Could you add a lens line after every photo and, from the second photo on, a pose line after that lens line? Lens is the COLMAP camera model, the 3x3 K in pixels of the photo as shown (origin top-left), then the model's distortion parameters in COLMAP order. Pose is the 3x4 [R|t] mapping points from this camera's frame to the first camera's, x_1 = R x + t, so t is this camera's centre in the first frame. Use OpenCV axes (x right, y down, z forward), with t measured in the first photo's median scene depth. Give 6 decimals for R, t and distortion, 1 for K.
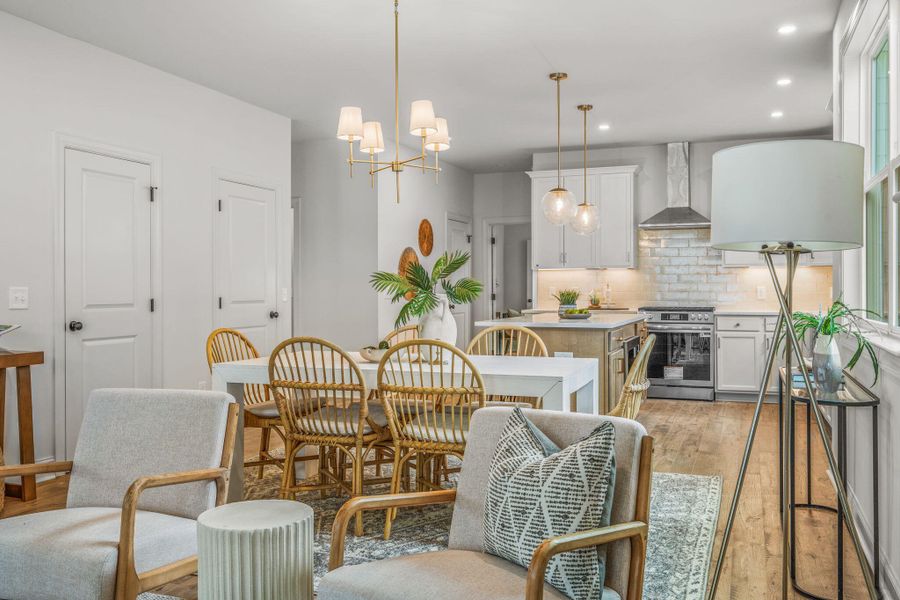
lens RADIAL K [[778.2, 0, 450.9], [0, 778.2, 286.7], [0, 0, 1]] dist [0.005304, 0.003267]
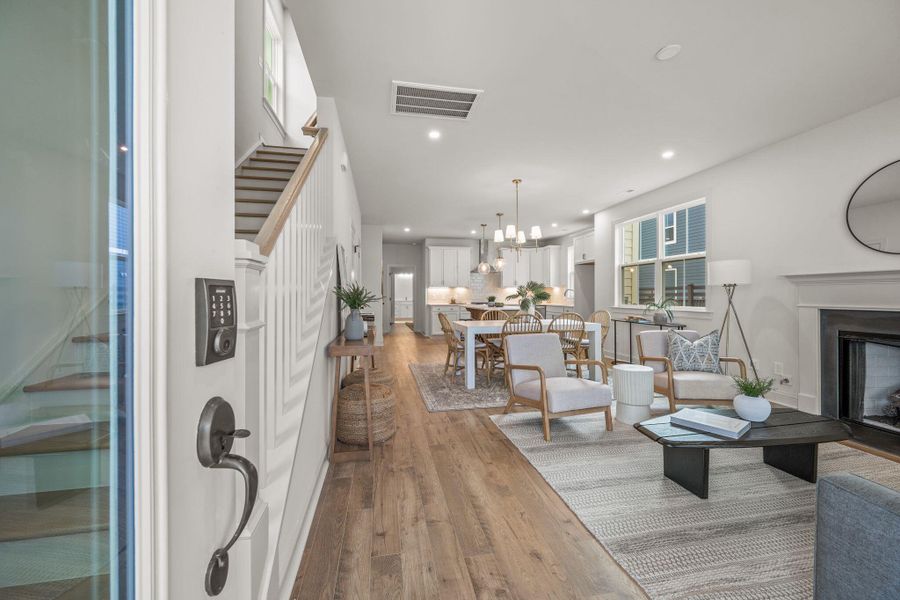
lens RADIAL K [[353.4, 0, 450.4], [0, 353.4, 297.0], [0, 0, 1]] dist [-0.000758, -0.000071]
pose [[0.849590, -0.001638, 0.527441, -0.458686], [-0.001493, 0.999984, 0.005511, 0.001263], [-0.527441, -0.005469, 0.849574, 0.054471]]
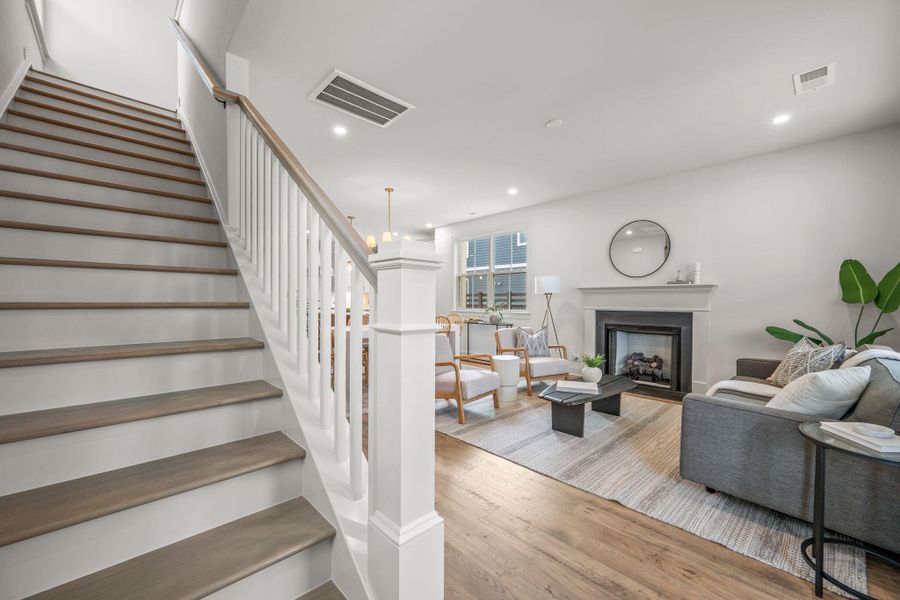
lens RADIAL K [[355.9, 0, 452.8], [0, 355.9, 309.0], [0, 0, 1]] dist [0.008138, 0.000027]
pose [[0.433336, -0.016004, 0.901090, -0.567989], [-0.007045, 0.999752, 0.021144, 0.002992], [-0.901205, -0.015510, 0.433115, 0.132111]]
